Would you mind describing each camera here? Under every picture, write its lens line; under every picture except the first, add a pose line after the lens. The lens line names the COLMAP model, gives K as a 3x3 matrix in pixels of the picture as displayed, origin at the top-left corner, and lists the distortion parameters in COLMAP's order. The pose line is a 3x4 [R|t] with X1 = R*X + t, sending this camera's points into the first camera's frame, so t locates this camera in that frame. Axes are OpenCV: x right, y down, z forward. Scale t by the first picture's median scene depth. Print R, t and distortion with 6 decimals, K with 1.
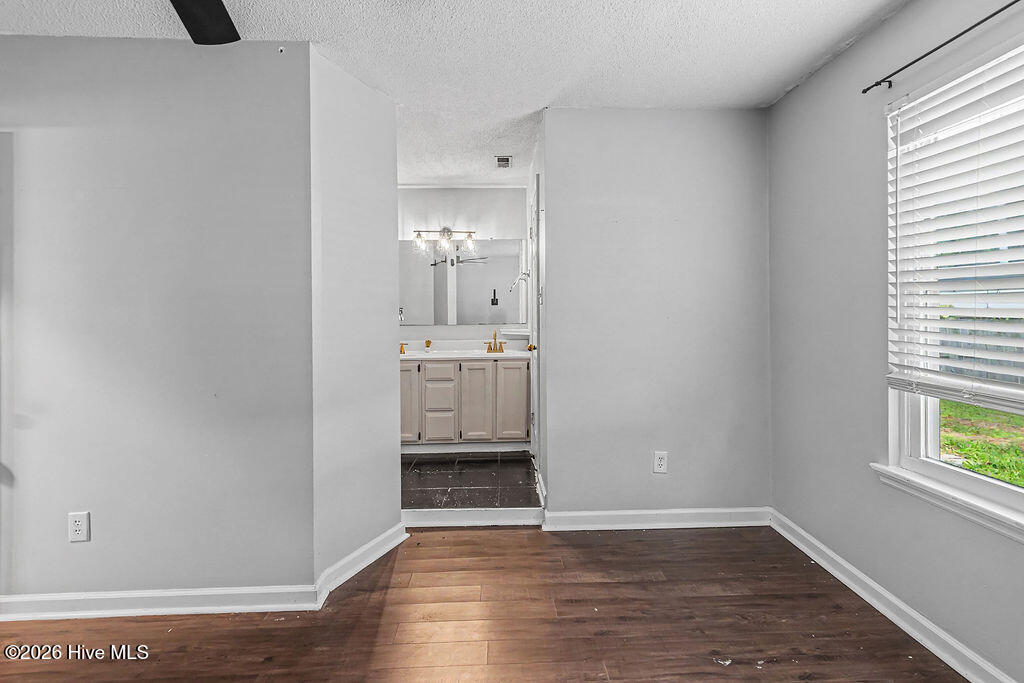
lens RADIAL K [[488.2, 0, 513.4], [0, 488.2, 327.2], [0, 0, 1]] dist [0.001266, -0.000061]
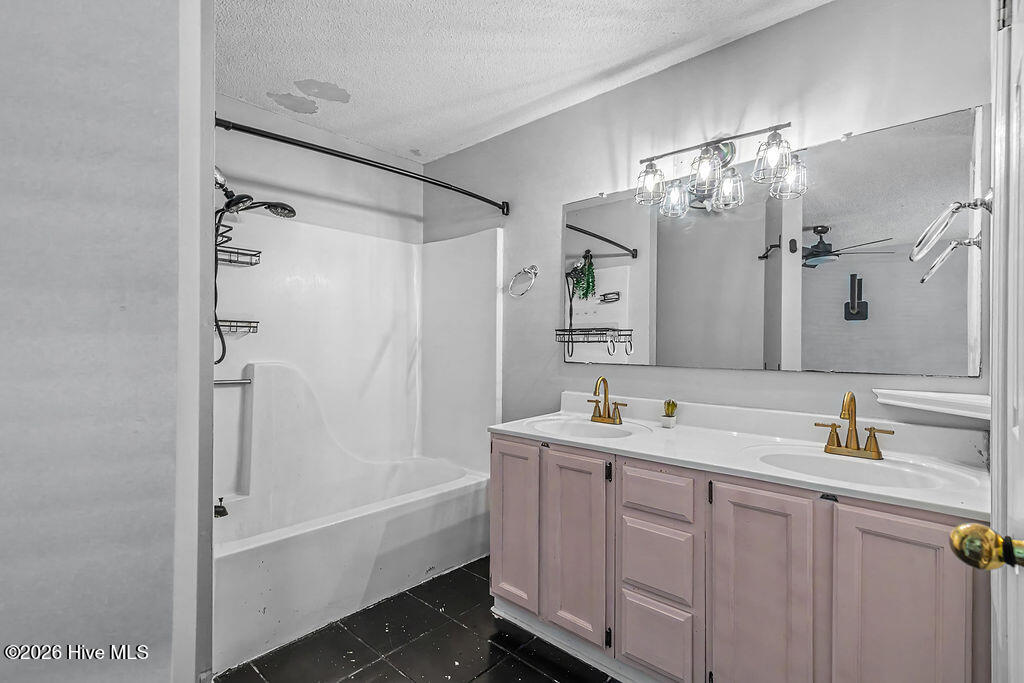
lens RADIAL K [[478.0, 0, 515.7], [0, 478.0, 343.7], [0, 0, 1]] dist [0.003673, -0.000015]
pose [[0.720552, 0.012908, -0.693280, 0.025877], [-0.032129, 0.999374, -0.014787, -0.014776], [0.692656, 0.032929, 0.720516, 0.598260]]
